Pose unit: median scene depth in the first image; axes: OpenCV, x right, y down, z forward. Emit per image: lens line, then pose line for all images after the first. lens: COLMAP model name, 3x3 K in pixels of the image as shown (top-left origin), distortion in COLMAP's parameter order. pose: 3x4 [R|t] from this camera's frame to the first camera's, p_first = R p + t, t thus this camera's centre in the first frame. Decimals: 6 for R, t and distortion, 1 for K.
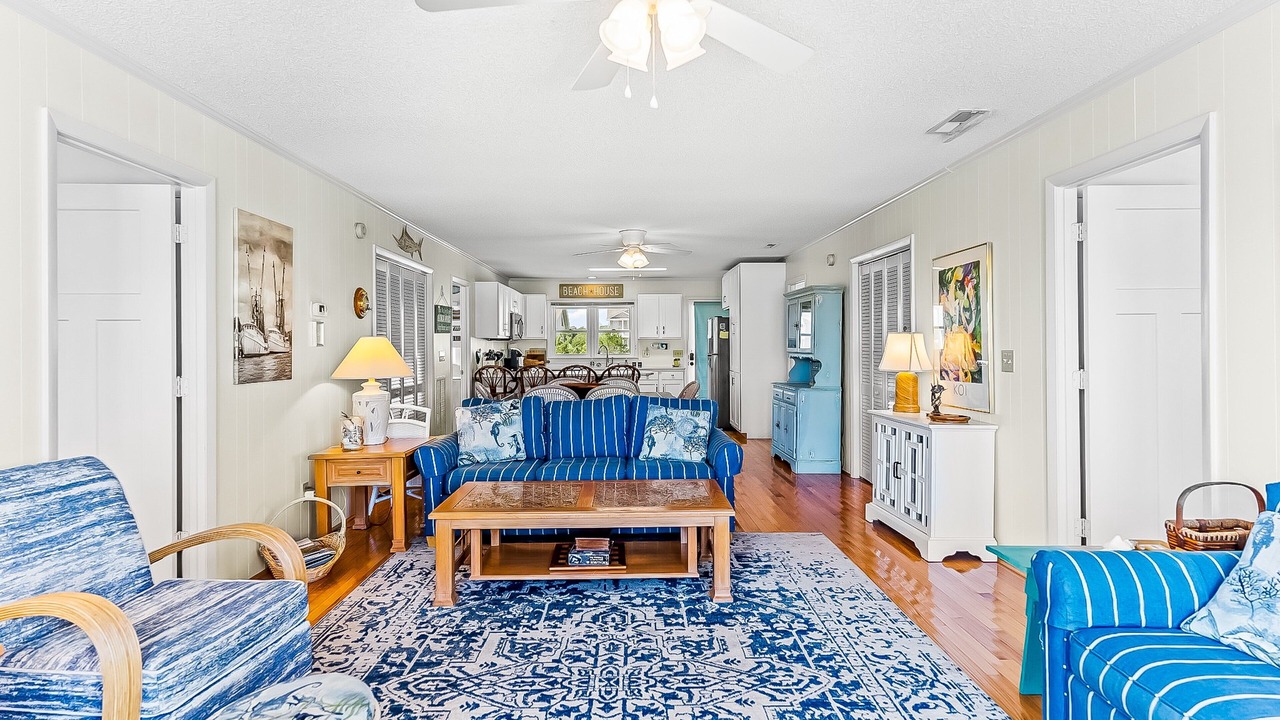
lens RADIAL K [[625.0, 0, 648.3], [0, 625.0, 364.8], [0, 0, 1]] dist [0.003412, 0.000137]
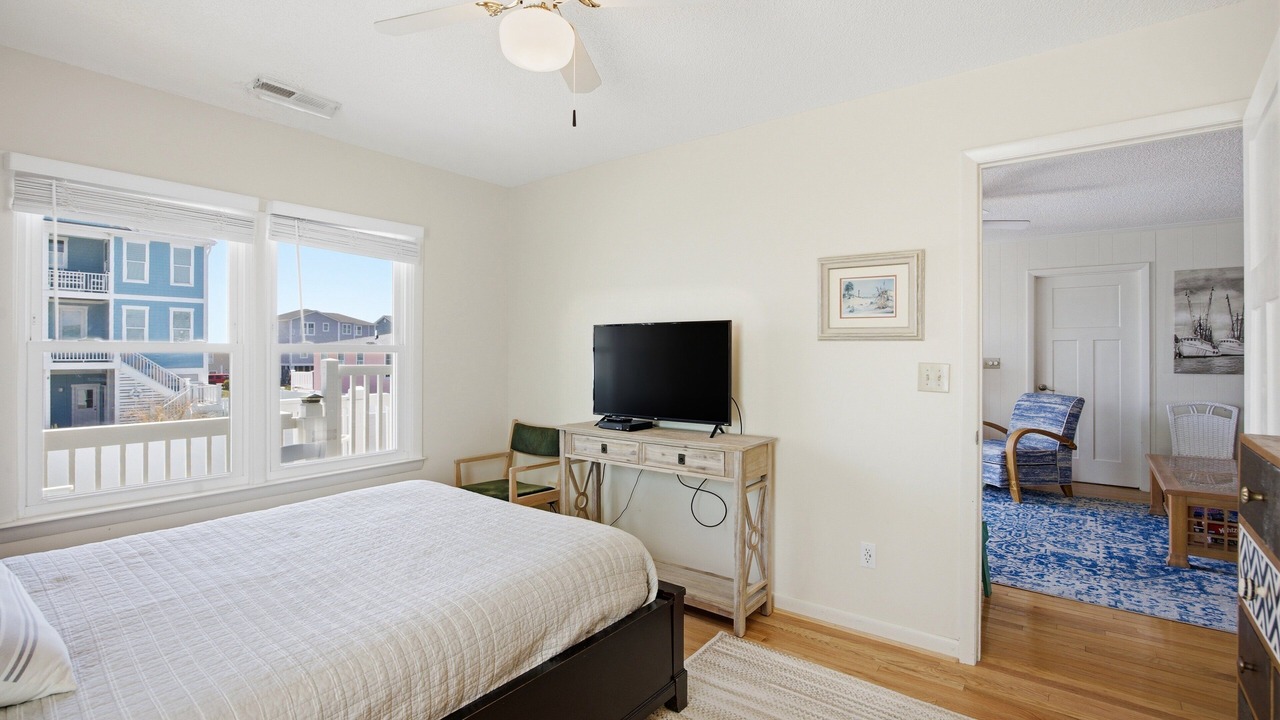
lens RADIAL K [[606.5, 0, 626.4], [0, 606.5, 337.6], [0, 0, 1]] dist [-0.000216, 0.001063]
pose [[-0.634719, -0.014591, -0.772605, 1.776909], [-0.019607, 0.999804, -0.002775, -0.036909], [0.772494, 0.013387, -0.634881, 1.003791]]
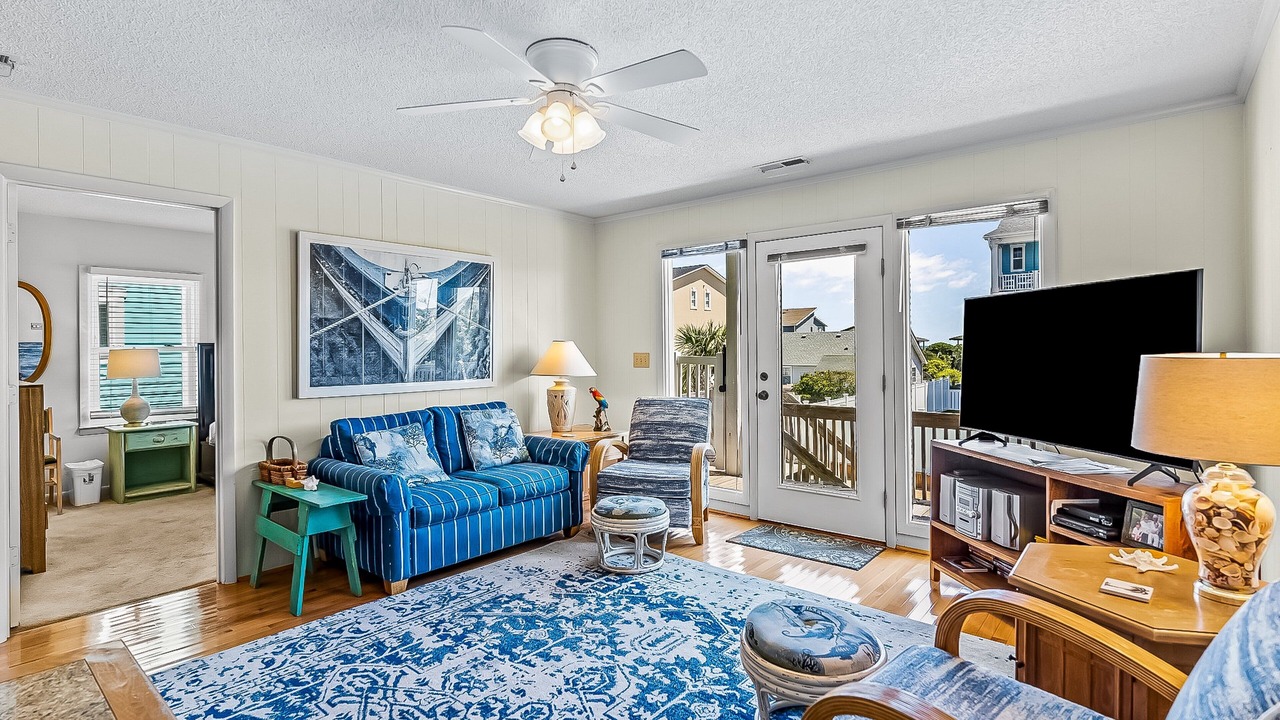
lens RADIAL K [[606.5, 0, 637.3], [0, 606.5, 349.1], [0, 0, 1]] dist [-0.000216, 0.001063]
pose [[-0.734759, 0.009280, 0.678265, -0.629058], [0.030541, 0.999345, 0.019413, -0.028347], [-0.677640, 0.034979, -0.734561, 1.140788]]
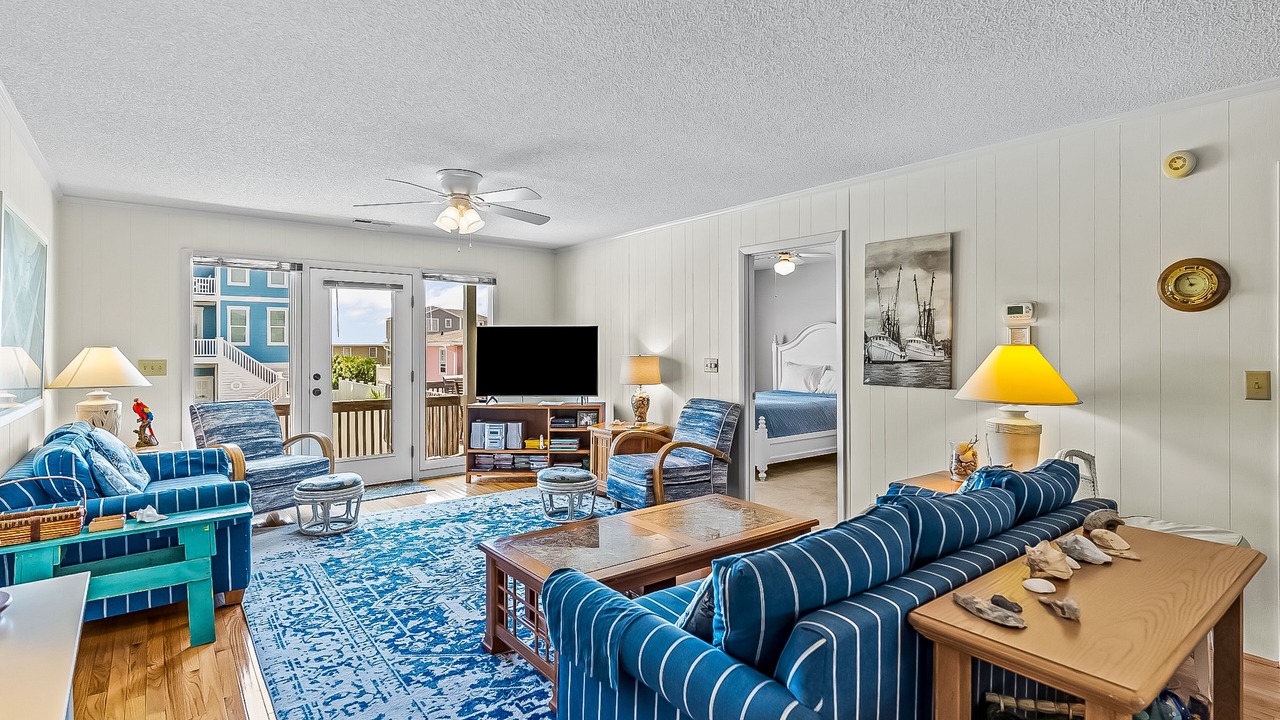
lens RADIAL K [[629.6, 0, 631.2], [0, 629.6, 352.3], [0, 0, 1]] dist [-0.000534, 0.000394]
pose [[-0.811301, 0.008911, -0.584561, 0.517296], [-0.014673, 0.999259, 0.035596, -0.080400], [0.584444, 0.037457, -0.810569, 1.964206]]
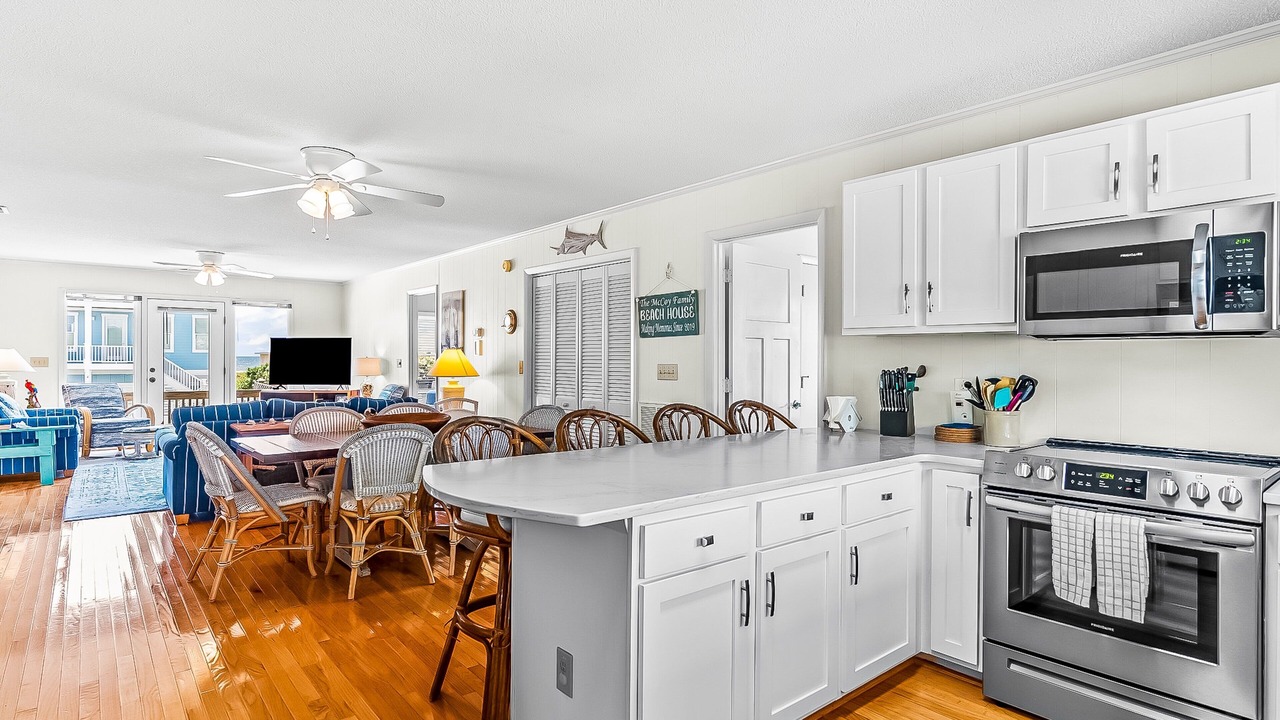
lens RADIAL K [[691.2, 0, 649.2], [0, 691.2, 359.6], [0, 0, 1]] dist [-0.006298, -0.001586]
pose [[-0.791853, 0.000704, -0.610711, 0.297587], [-0.021073, 0.999372, 0.028475, -0.111778], [0.610348, 0.035417, -0.791341, 3.830420]]
